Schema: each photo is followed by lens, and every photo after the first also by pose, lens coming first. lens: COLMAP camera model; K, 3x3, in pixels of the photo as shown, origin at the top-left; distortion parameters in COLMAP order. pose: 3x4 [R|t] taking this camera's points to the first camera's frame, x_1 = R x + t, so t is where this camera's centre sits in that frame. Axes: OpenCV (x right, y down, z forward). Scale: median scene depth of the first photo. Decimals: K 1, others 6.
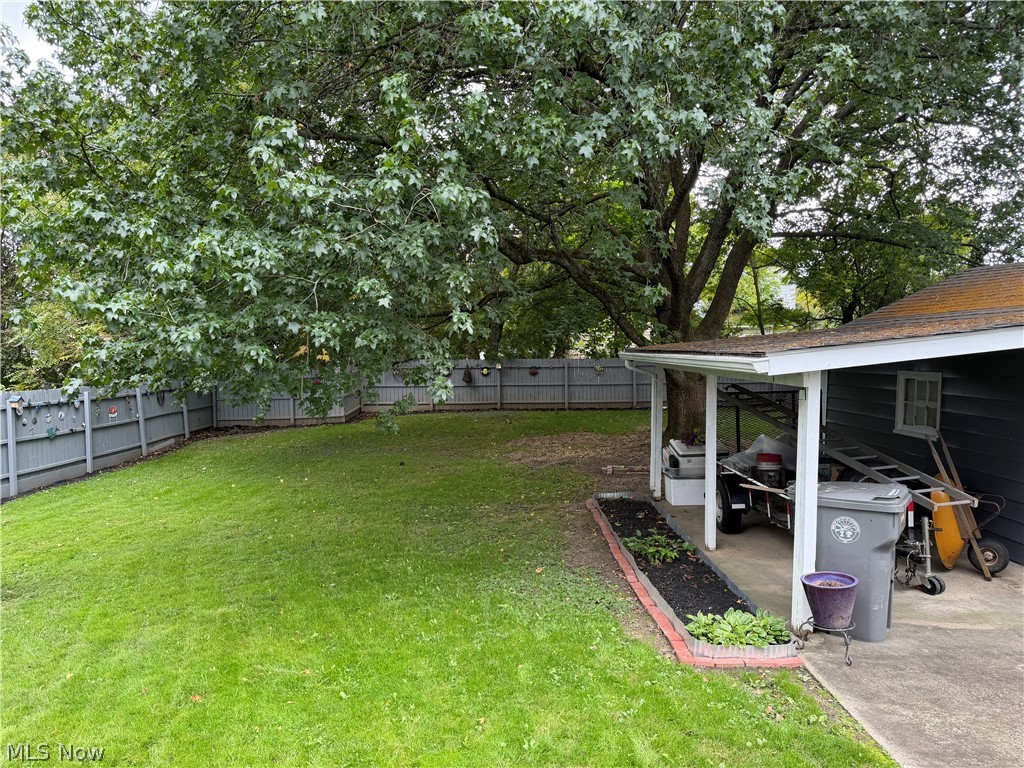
lens RADIAL K [[734.4, 0, 512.0], [0, 734.4, 384.0], [0, 0, 1]] dist [0.034832, -0.001743]
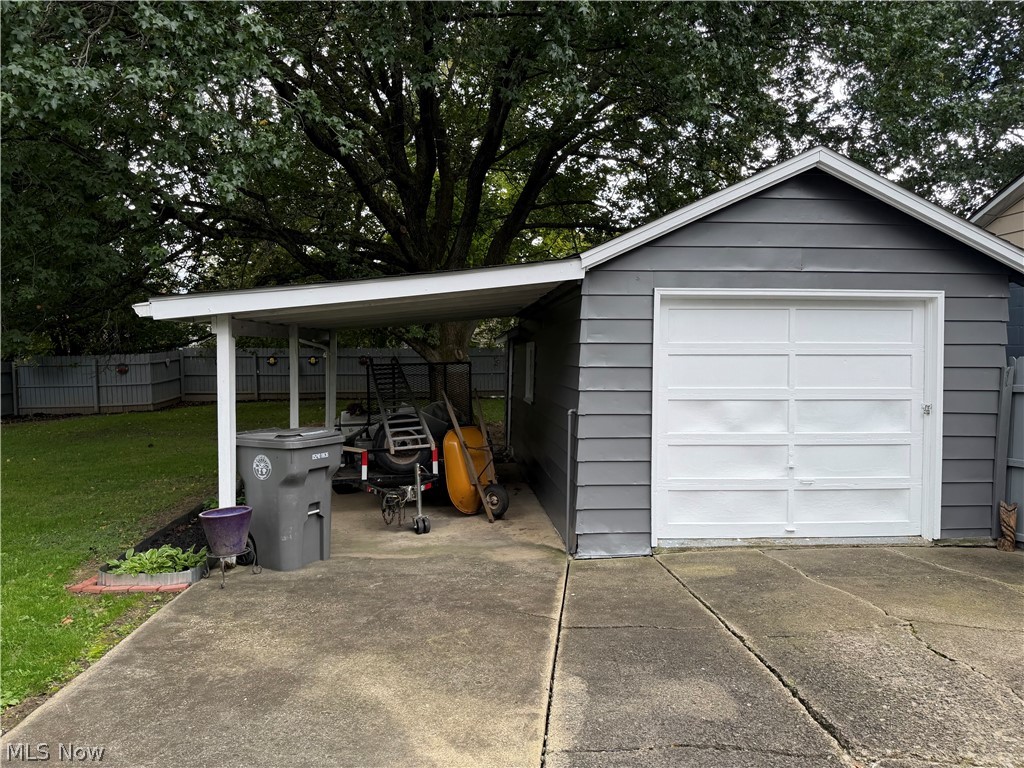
lens RADIAL K [[727.2, 0, 518.6], [0, 727.2, 384.2], [0, 0, 1]] dist [-0.004249, -0.005713]
pose [[0.999533, -0.007988, 0.029490, 0.791484], [0.008214, 0.999938, -0.007534, 0.088308], [-0.029428, 0.007772, 0.999537, -0.059244]]
